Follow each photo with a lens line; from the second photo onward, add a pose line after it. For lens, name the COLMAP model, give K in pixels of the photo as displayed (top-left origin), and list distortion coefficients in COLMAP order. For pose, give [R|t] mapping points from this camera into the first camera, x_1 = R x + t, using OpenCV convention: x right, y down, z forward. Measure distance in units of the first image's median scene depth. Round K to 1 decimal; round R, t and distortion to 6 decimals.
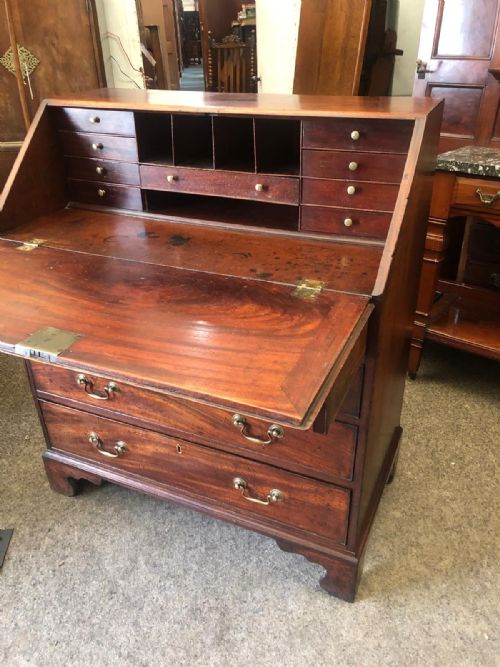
lens RADIAL K [[549.3, 0, 255.1], [0, 549.3, 337.9], [0, 0, 1]] dist [0.022840, -0.006975]
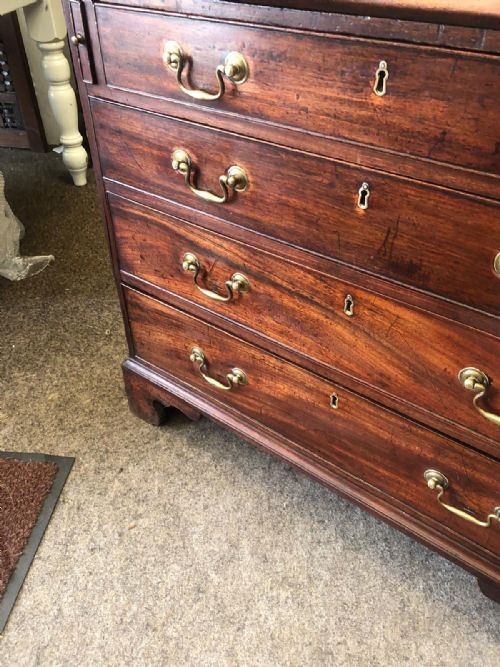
lens RADIAL K [[549.3, 0, 248.2], [0, 549.3, 337.7], [0, 0, 1]] dist [0.022840, -0.006975]
pose [[0.974979, 0.154397, -0.159932, -0.140880], [-0.126057, 0.976587, 0.174317, 0.043263], [0.183102, -0.149795, 0.971615, 0.408204]]
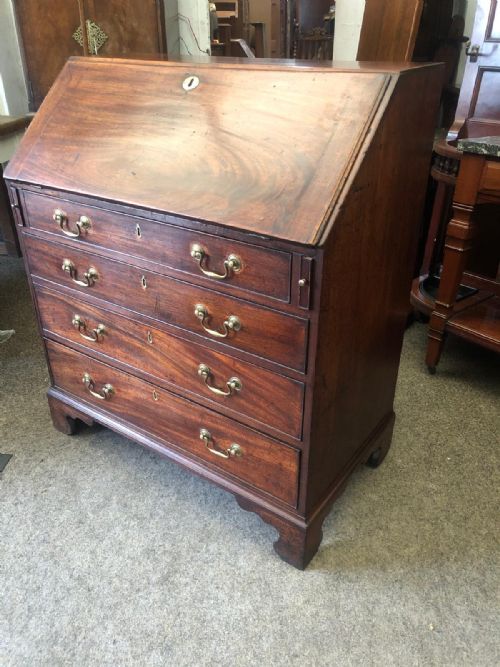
lens RADIAL K [[549.3, 0, 254.2], [0, 549.3, 335.8], [0, 0, 1]] dist [0.022840, -0.006975]
pose [[0.981811, 0.110279, -0.154548, 0.189661], [-0.111658, 0.993747, -0.000246, 0.067189], [0.153554, 0.017498, 0.987985, -0.000814]]
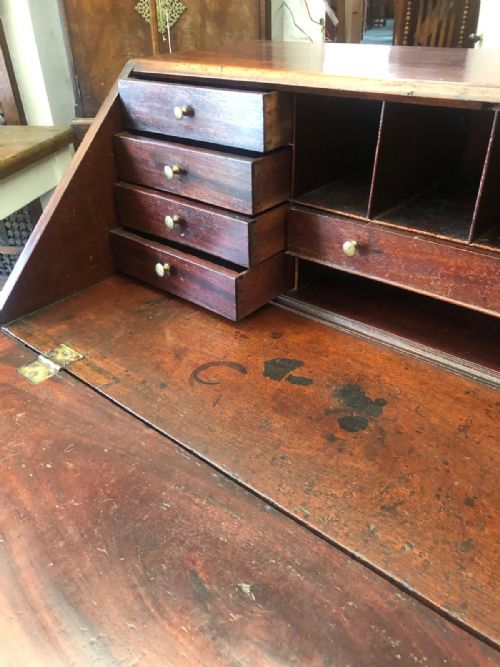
lens RADIAL K [[549.3, 0, 249.6], [0, 549.3, 332.4], [0, 0, 1]] dist [0.022840, -0.006975]
pose [[0.956693, 0.144791, -0.252536, -0.104601], [-0.133565, 0.989152, 0.061140, -0.218579], [0.258649, -0.024763, 0.965654, 0.507295]]
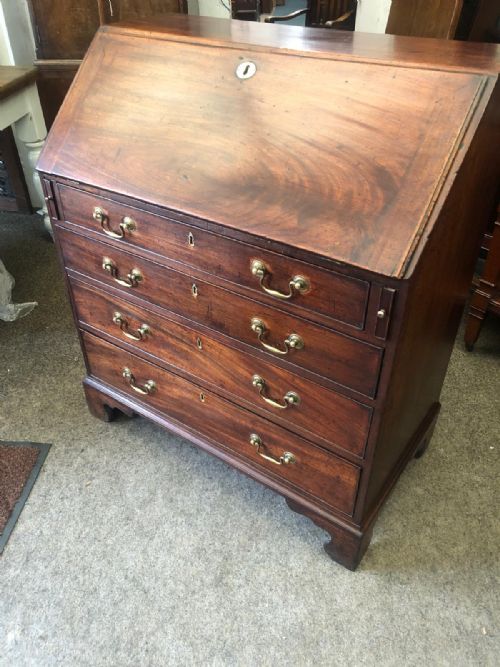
lens RADIAL K [[549.3, 0, 249.9], [0, 549.3, 333.5], [0, 0, 1]] dist [0.022840, -0.006975]
pose [[0.981656, 0.127274, -0.141958, 0.075494], [-0.109102, 0.985599, 0.129199, -0.053496], [0.156357, -0.111341, 0.981405, 0.032107]]
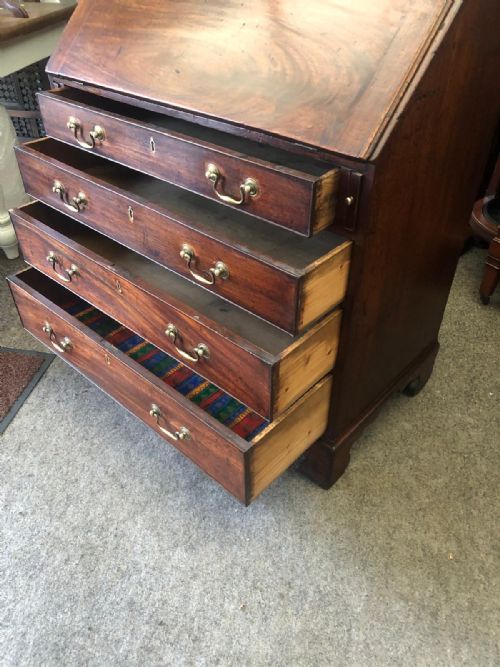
lens RADIAL K [[549.3, 0, 243.6], [0, 549.3, 330.9], [0, 0, 1]] dist [0.022840, -0.006975]
pose [[0.951269, 0.203191, -0.231948, 0.197715], [-0.167688, 0.972124, 0.163875, 0.055517], [0.258780, -0.116994, 0.958825, 0.028411]]
